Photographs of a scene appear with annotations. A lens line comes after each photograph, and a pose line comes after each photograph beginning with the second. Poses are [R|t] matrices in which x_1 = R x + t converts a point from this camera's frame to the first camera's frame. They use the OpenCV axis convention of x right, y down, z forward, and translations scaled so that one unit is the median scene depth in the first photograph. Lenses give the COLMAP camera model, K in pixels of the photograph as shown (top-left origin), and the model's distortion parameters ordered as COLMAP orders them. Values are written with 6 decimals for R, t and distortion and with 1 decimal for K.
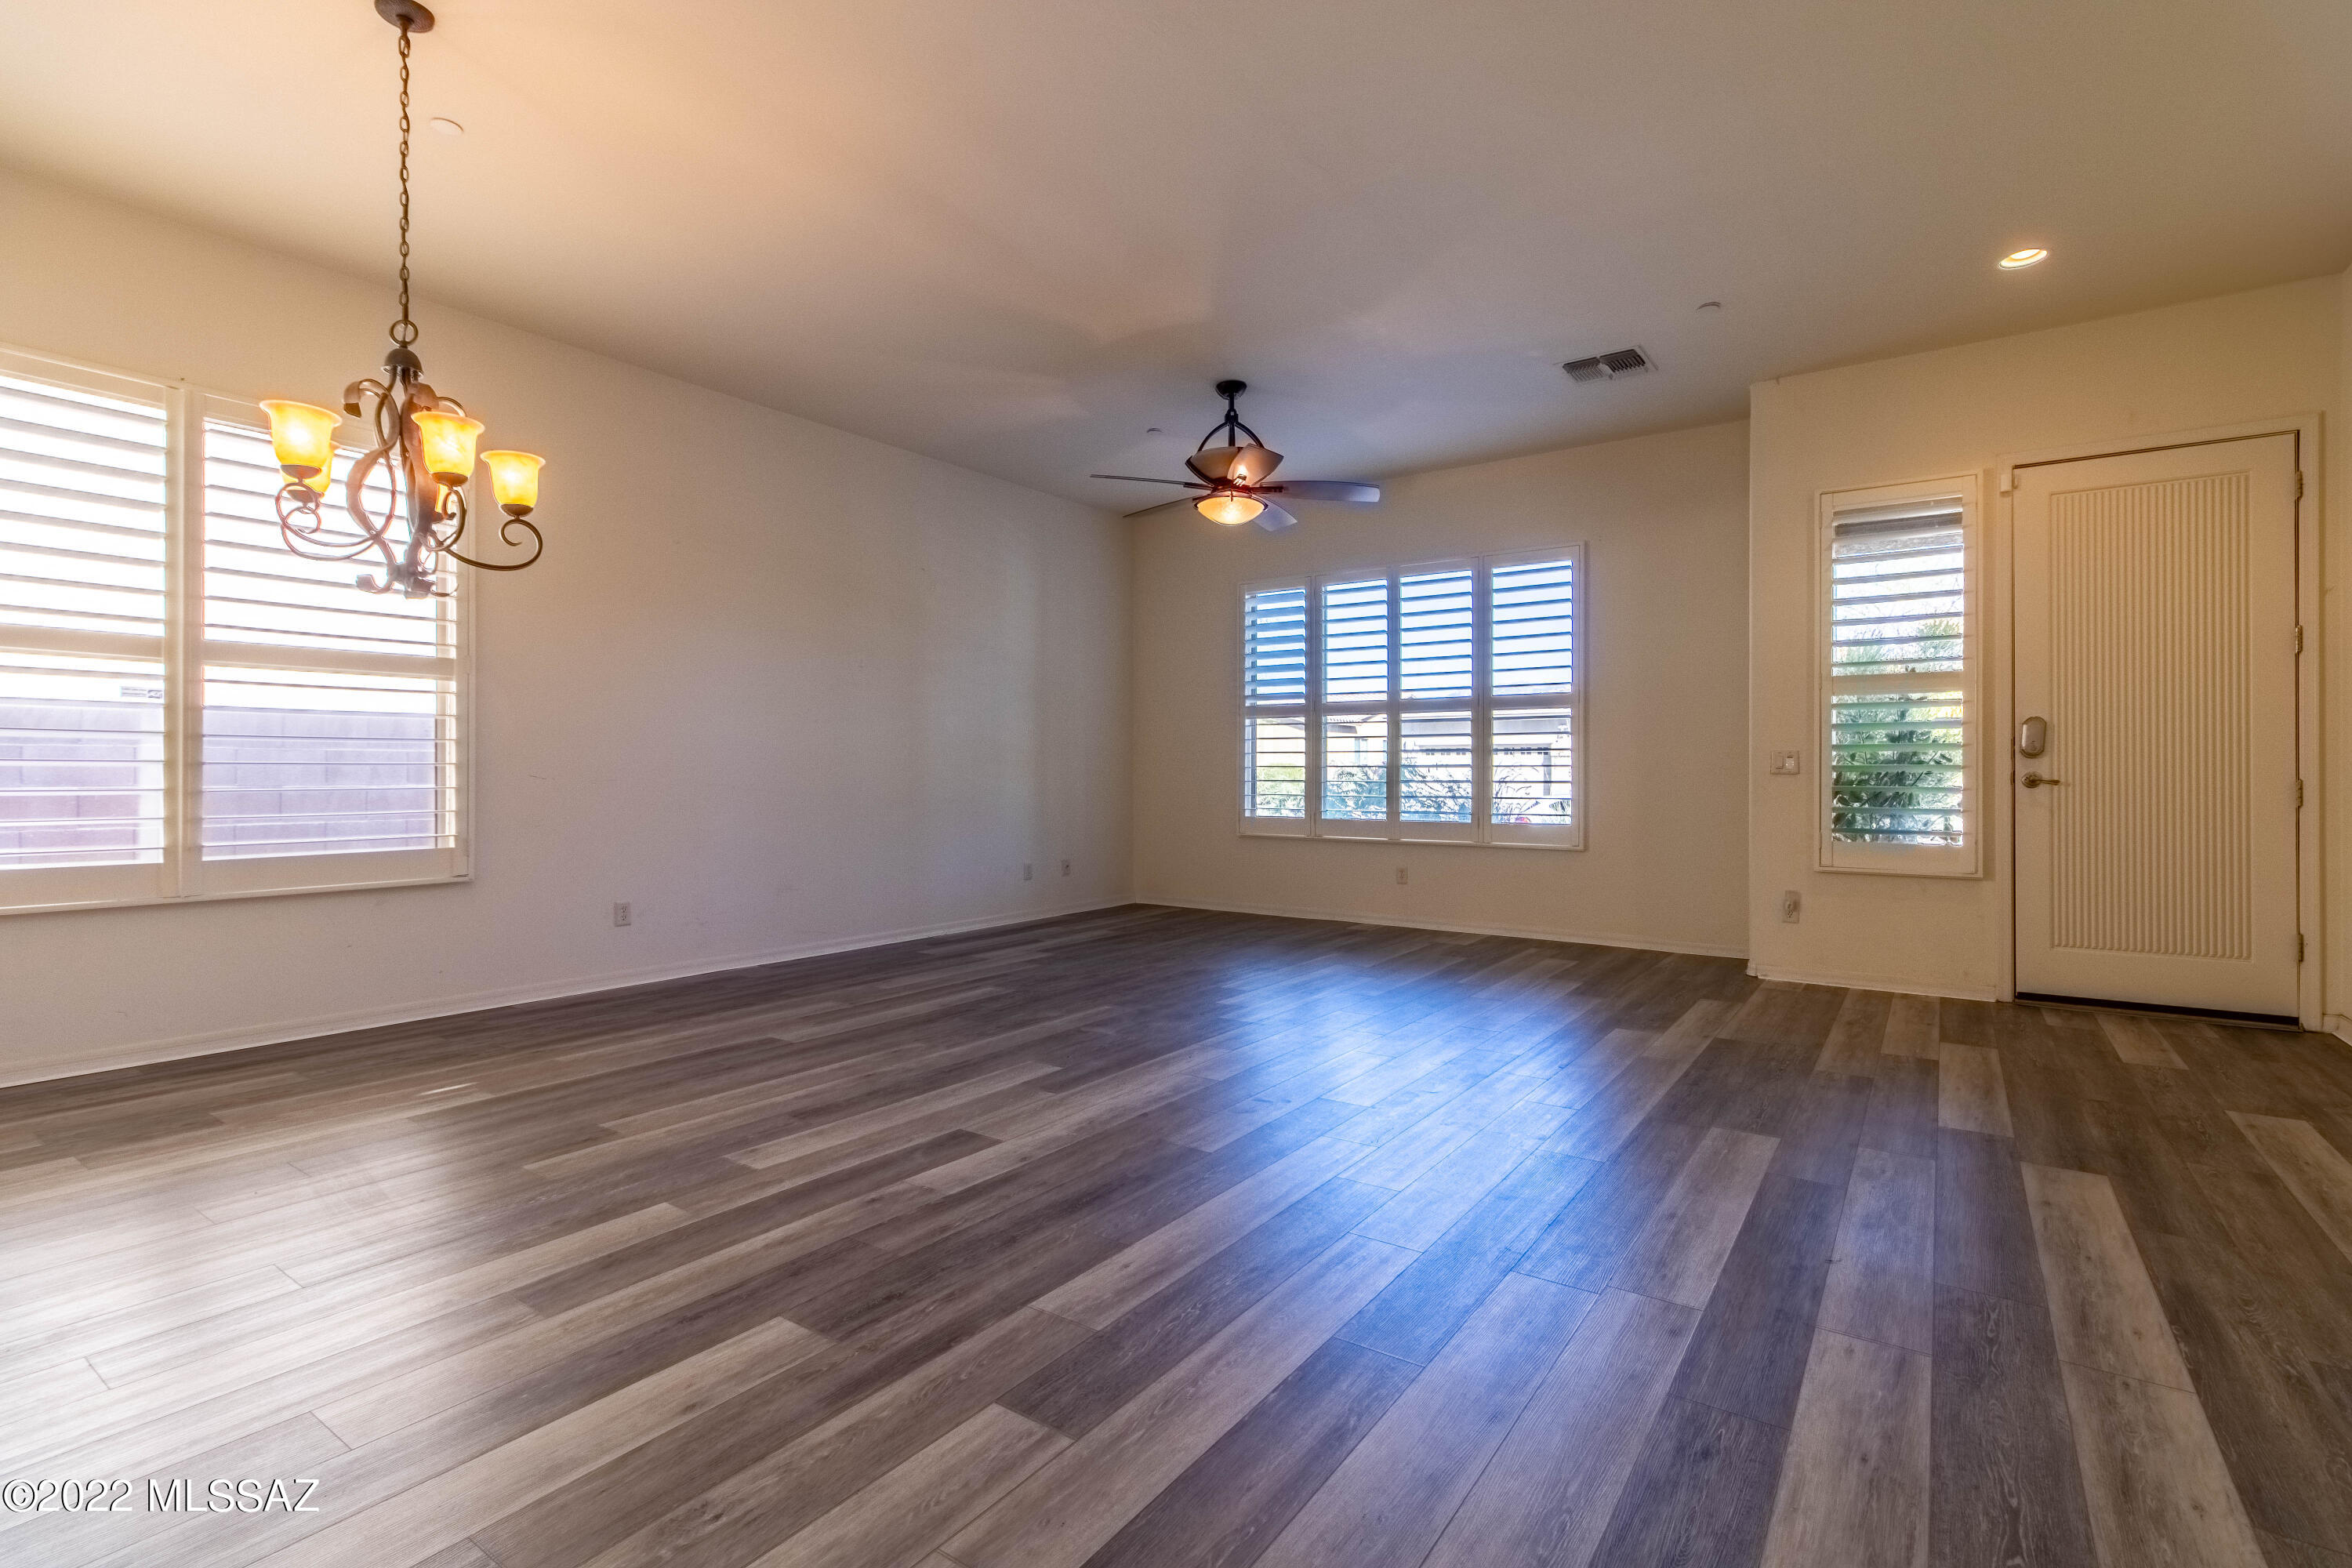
lens RADIAL K [[1084.0, 0, 1193.9], [0, 1084.0, 772.9], [0, 0, 1]] dist [0.001638, 0.001783]
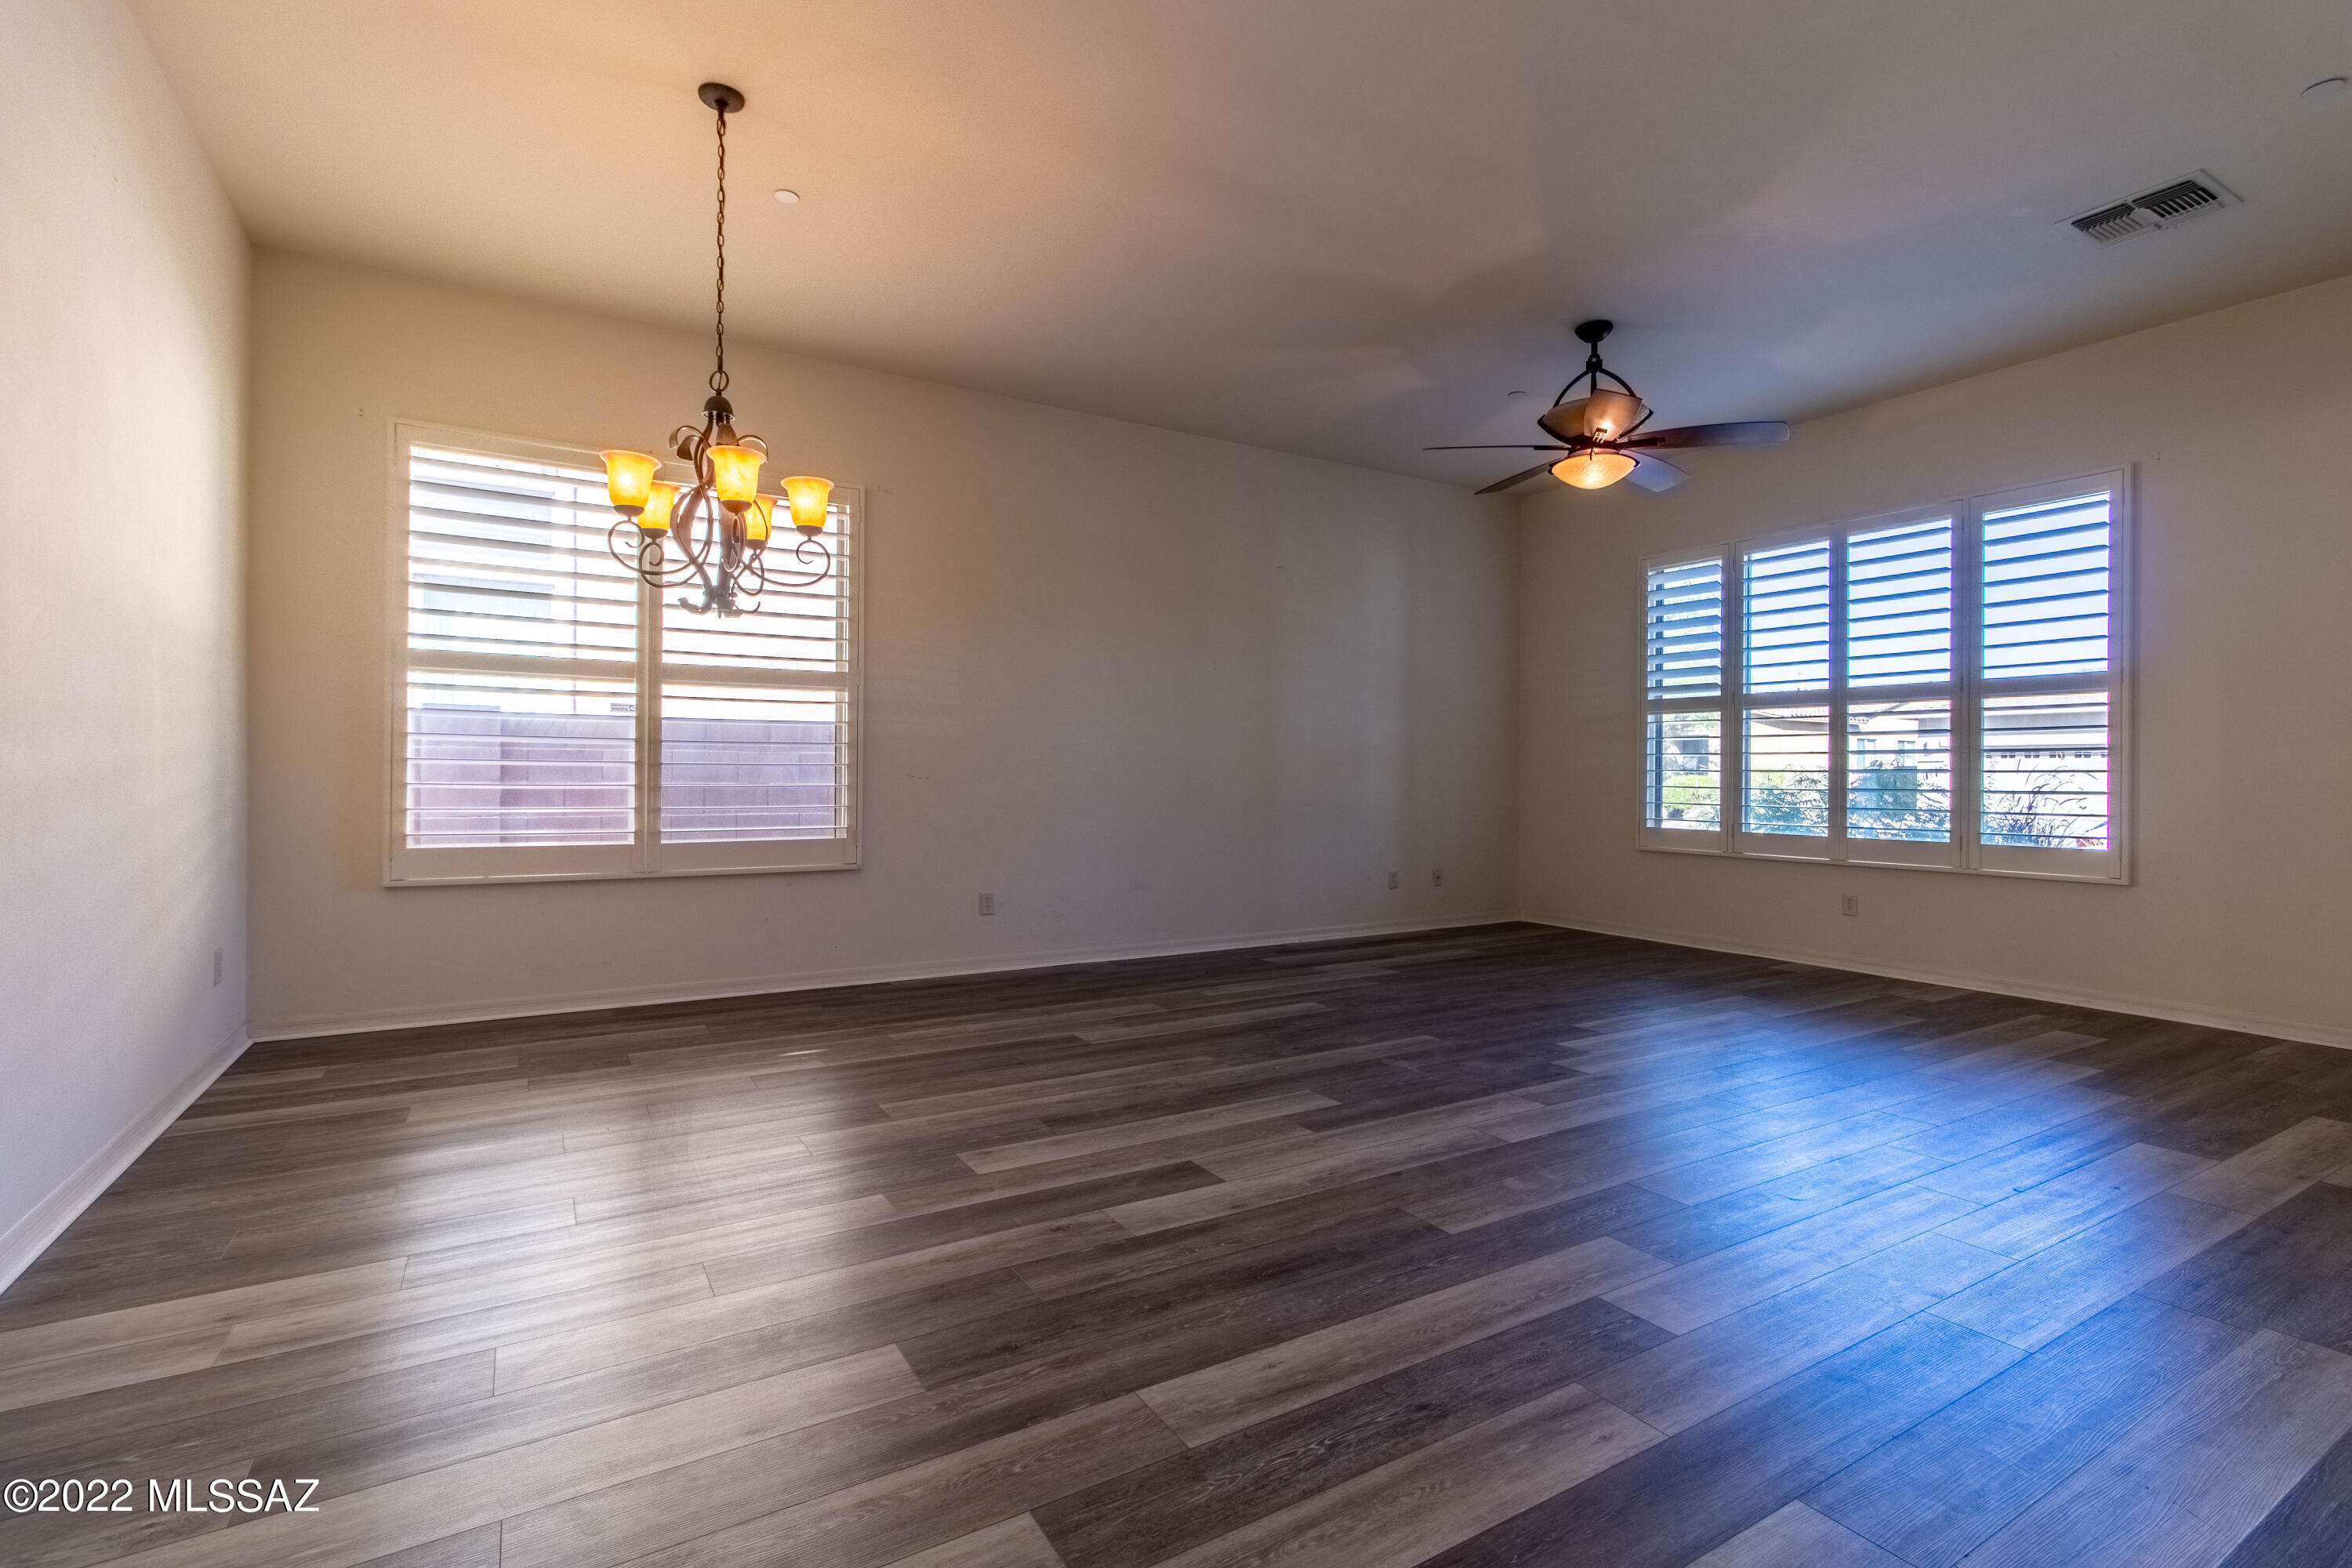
lens RADIAL K [[1084.0, 0, 1193.9], [0, 1084.0, 772.9], [0, 0, 1]] dist [0.001638, 0.001783]
pose [[0.915778, 0.004743, -0.401657, 0.129801], [-0.005865, 0.999982, -0.001565, -0.000646], [0.401642, 0.003789, 0.915789, 0.125524]]
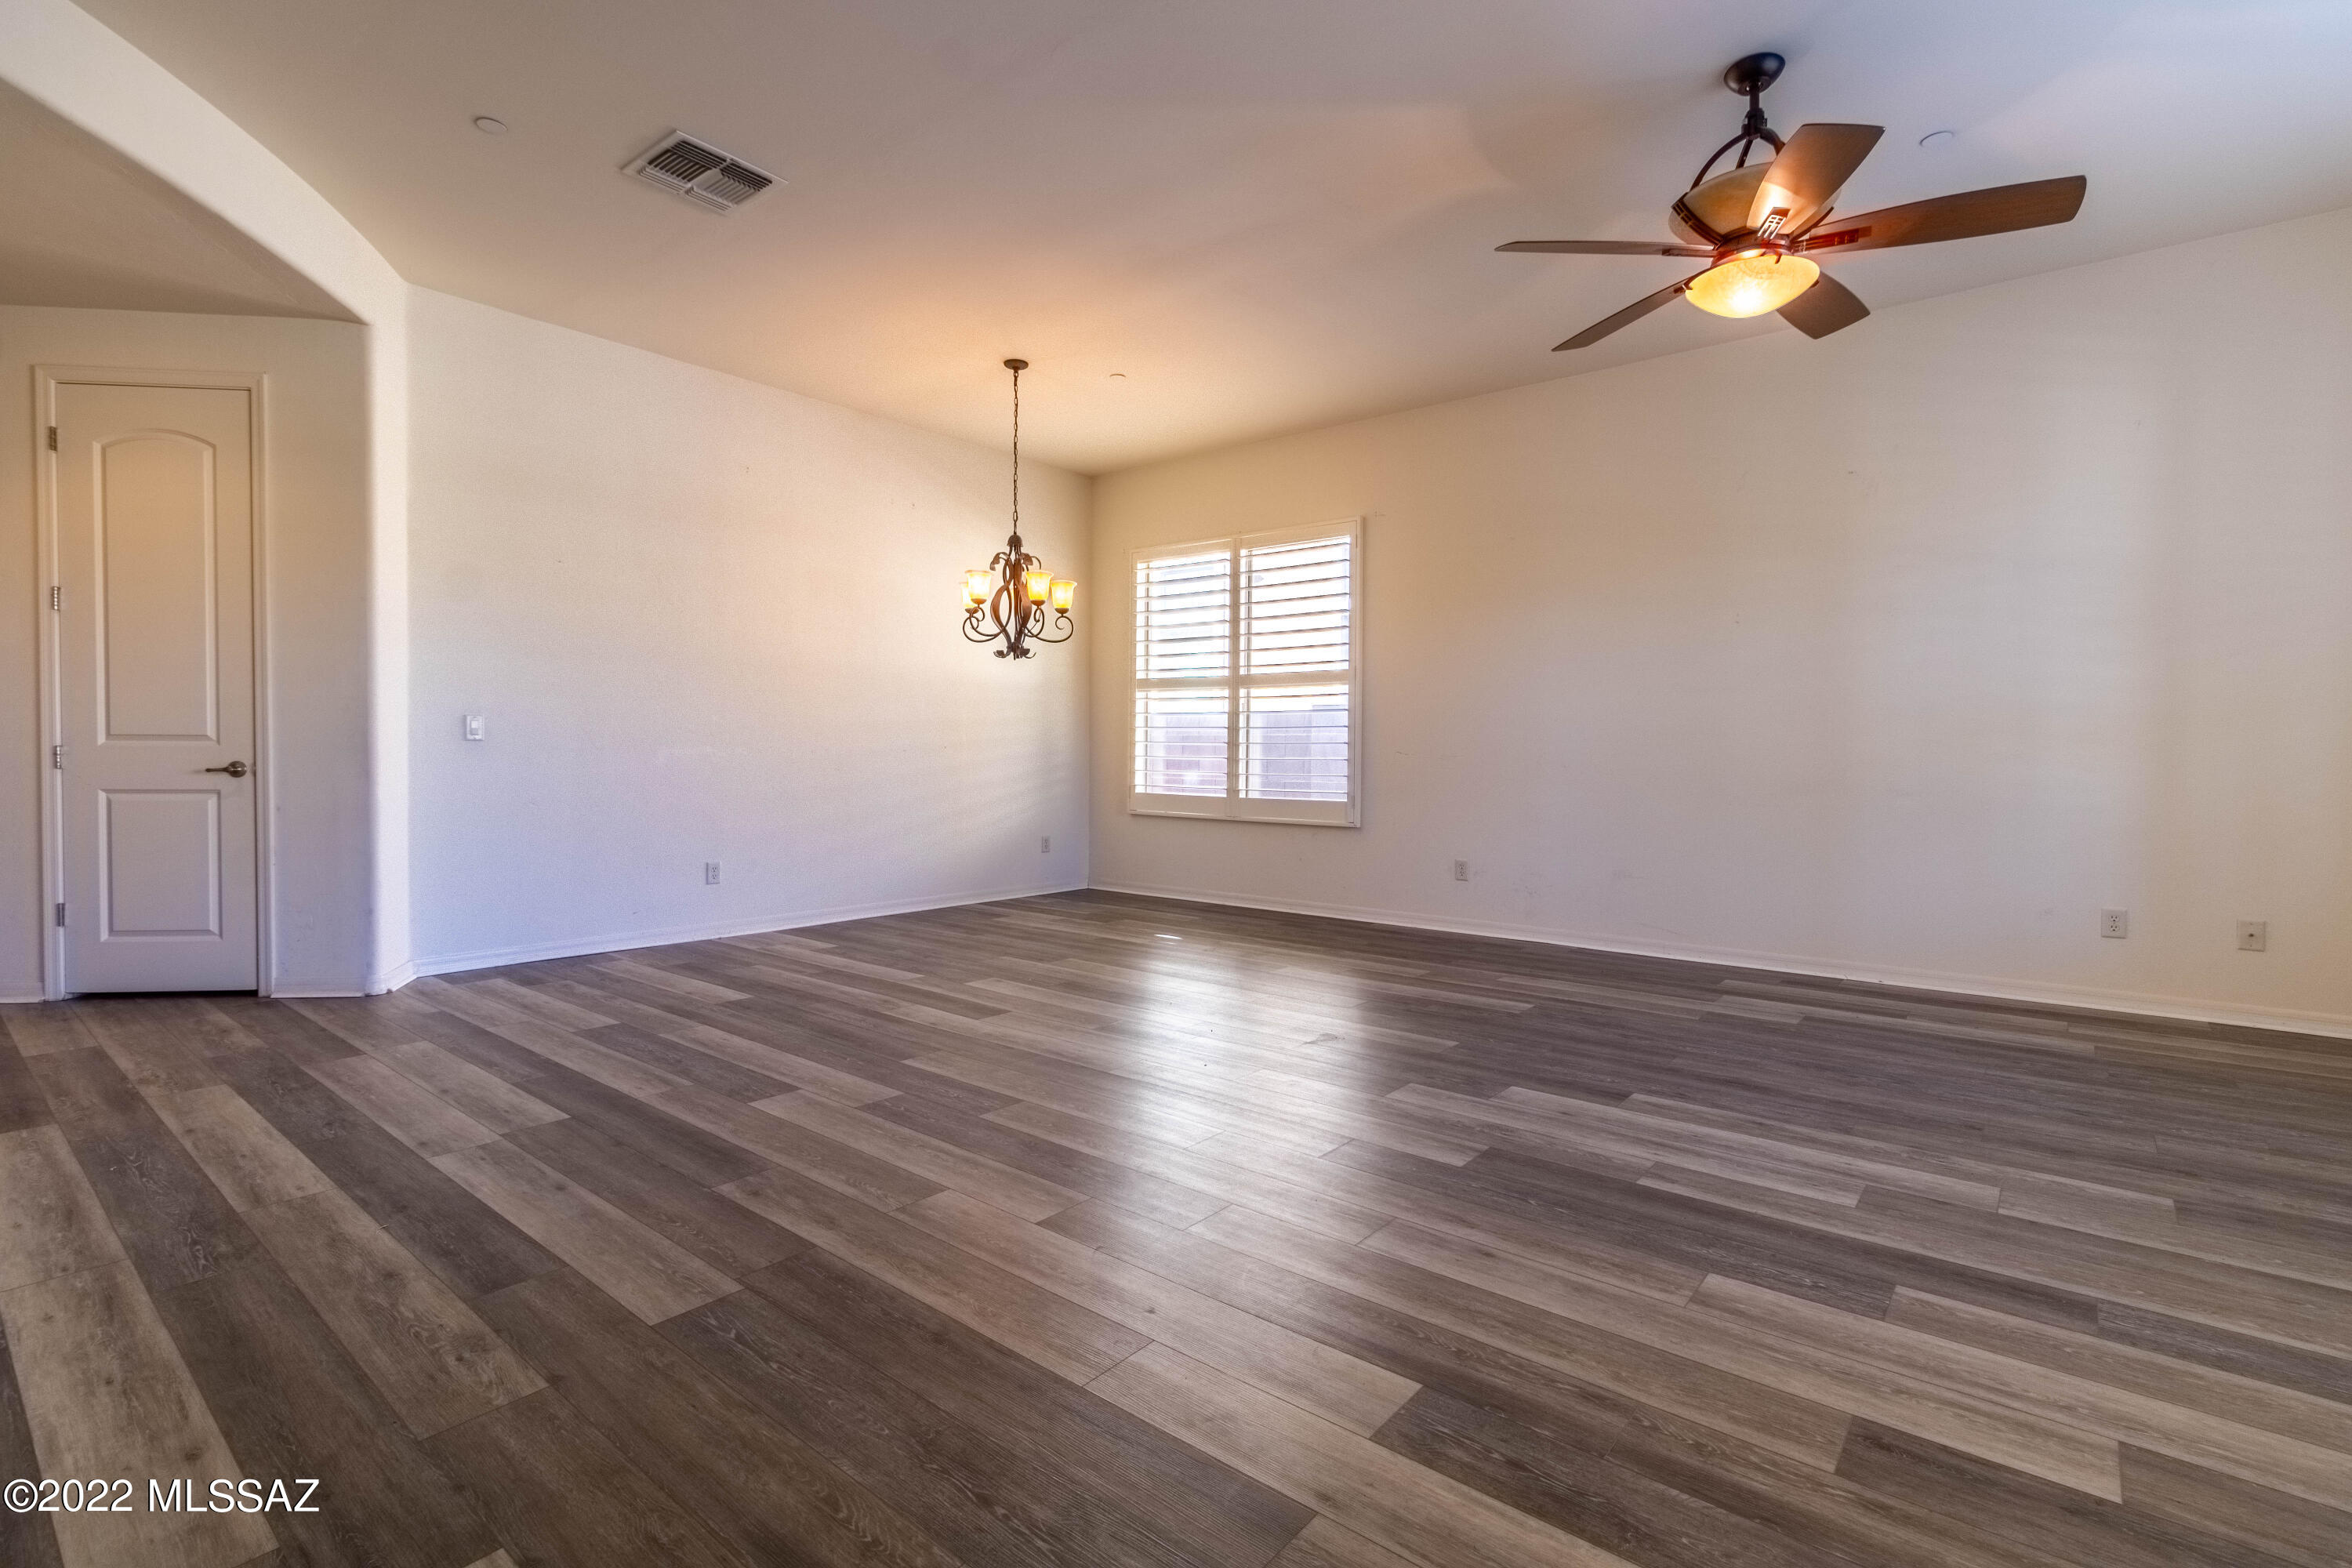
lens RADIAL K [[1076.9, 0, 1180.8], [0, 1076.9, 767.4], [0, 0, 1]] dist [-0.001988, -0.000613]
pose [[-0.076566, 0.015508, -0.996944, 0.890642], [-0.010109, 0.999816, 0.016329, 0.002475], [0.997013, 0.011329, -0.076395, 1.063790]]
